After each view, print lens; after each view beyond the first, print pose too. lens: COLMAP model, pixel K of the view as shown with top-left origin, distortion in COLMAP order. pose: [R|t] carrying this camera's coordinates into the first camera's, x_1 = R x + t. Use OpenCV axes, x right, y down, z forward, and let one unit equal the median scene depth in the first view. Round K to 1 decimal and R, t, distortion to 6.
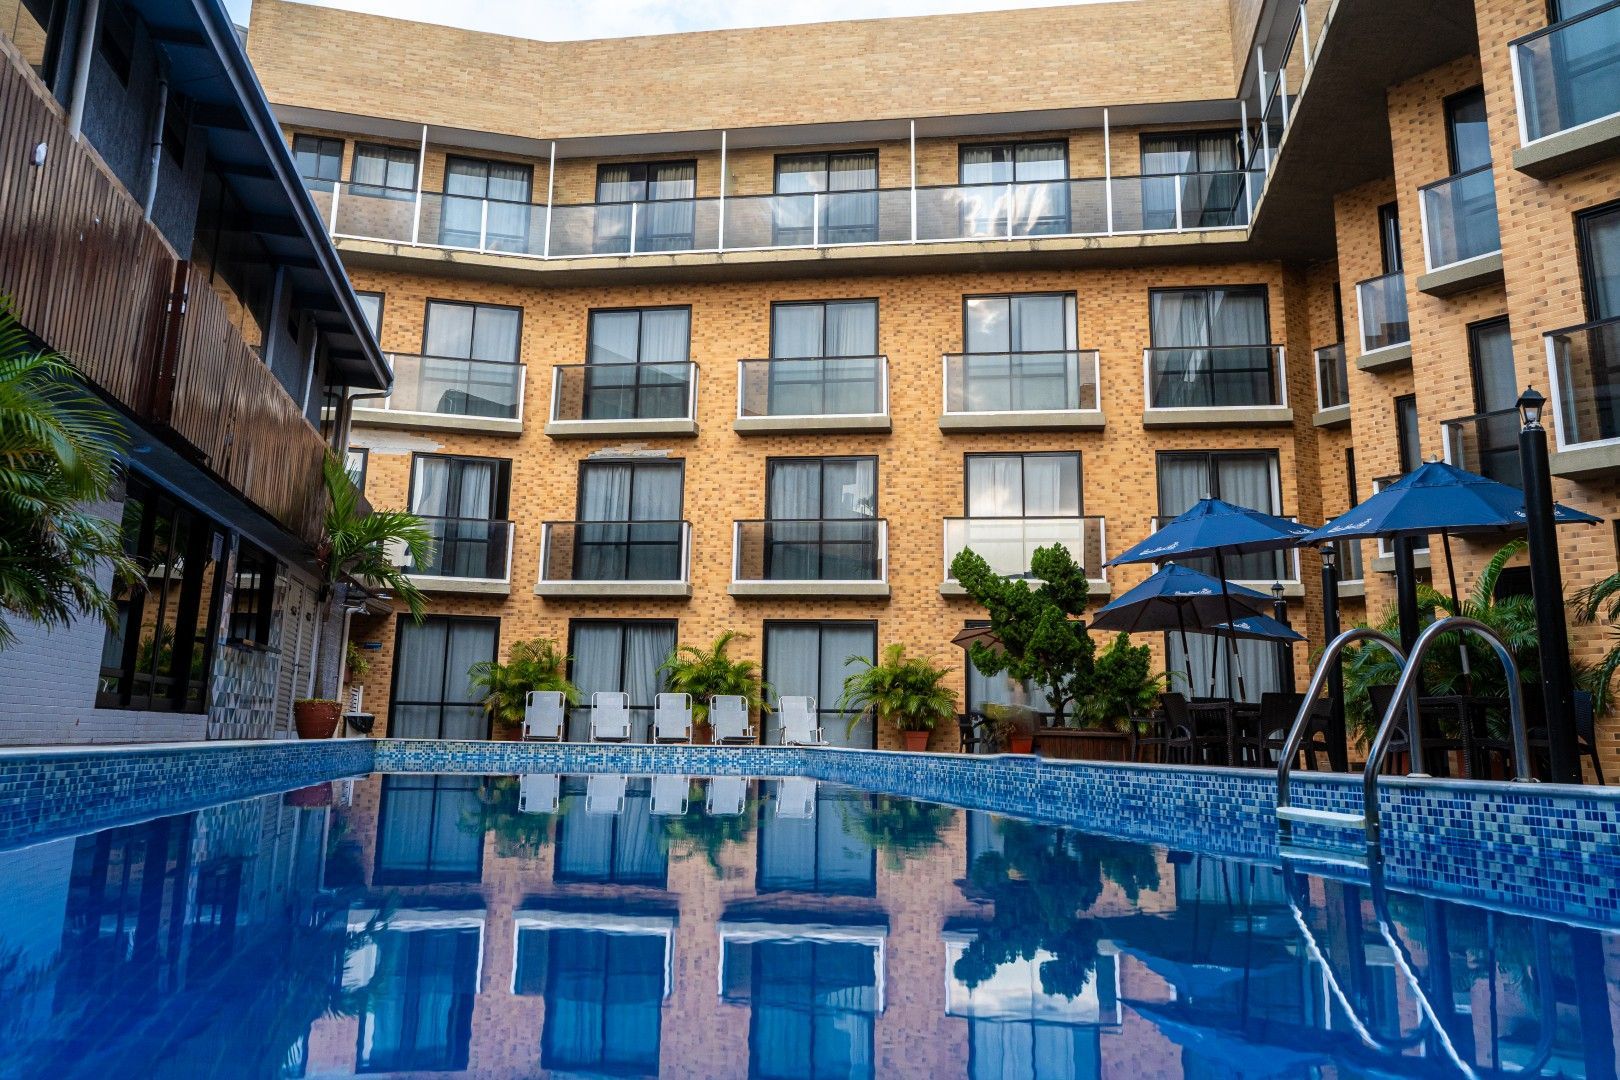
lens RADIAL K [[1267.5, 0, 811.2], [0, 1267.5, 423.2], [0, 0, 1]] dist [-0.000459, 0.000787]
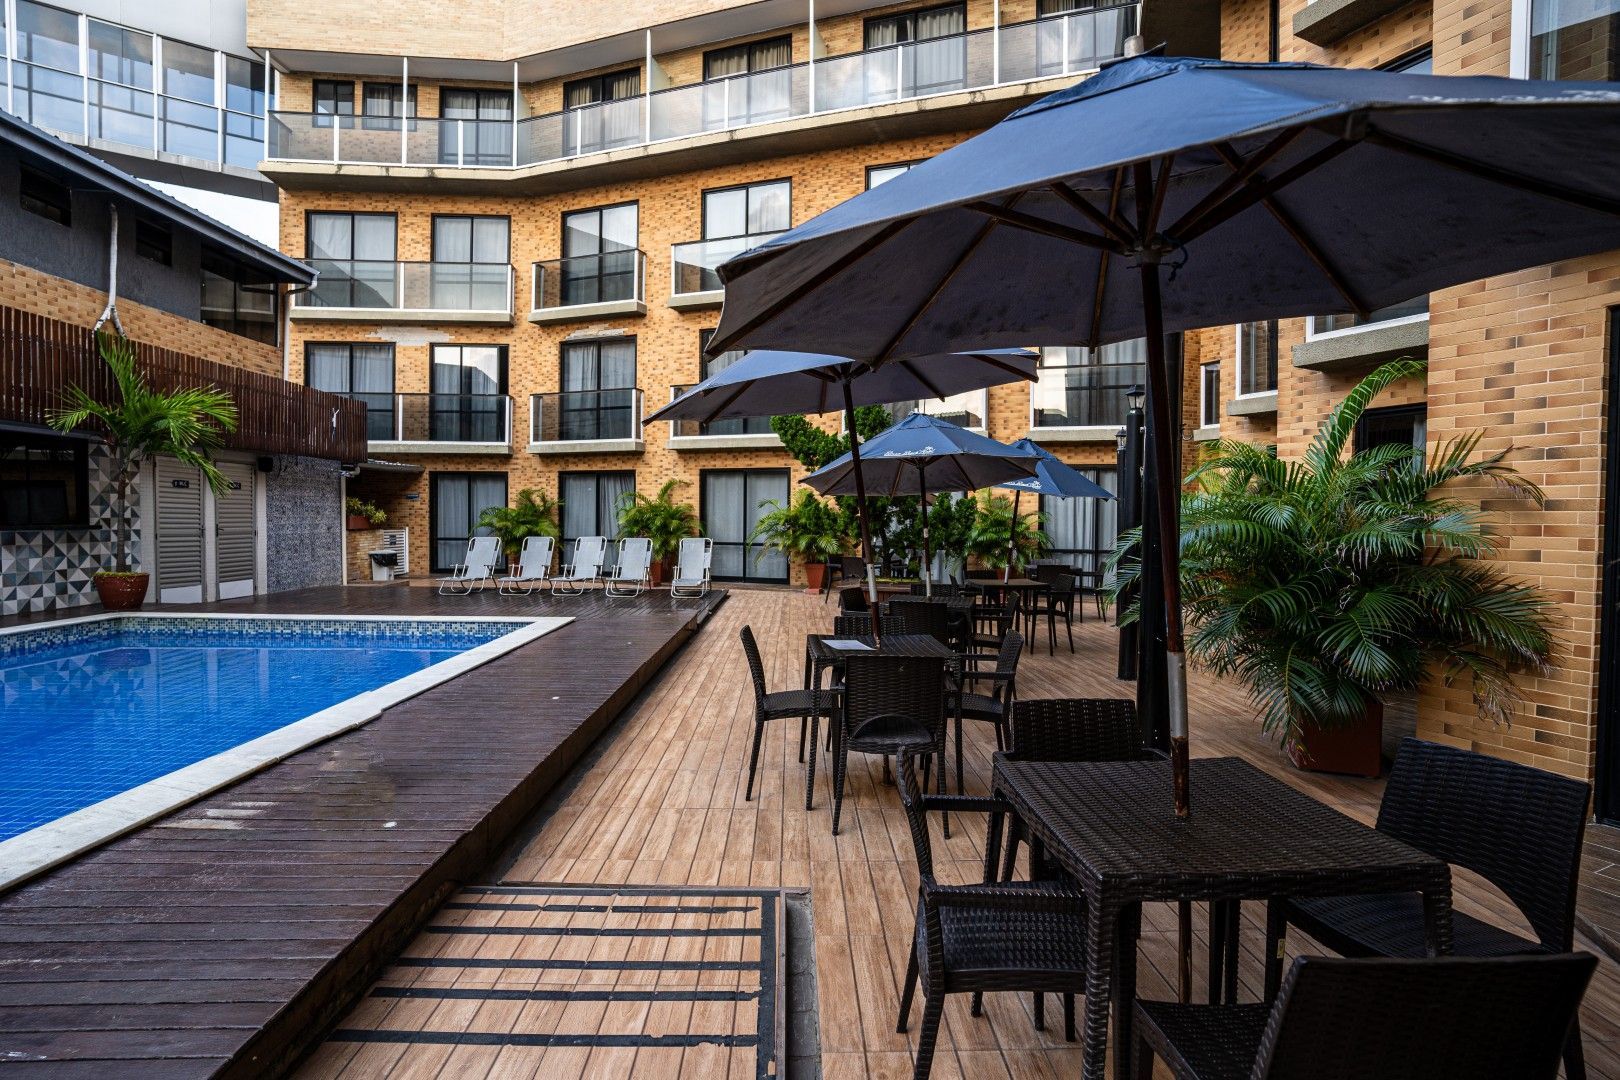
lens RADIAL K [[780.0, 0, 799.0], [0, 780.0, 525.2], [0, 0, 1]] dist [-0.076177, 0.040460]
pose [[0.986982, -0.010707, -0.160473, 0.165979], [0.049771, 0.969136, 0.241450, 0.033421], [0.152935, -0.246294, 0.957053, 0.295542]]
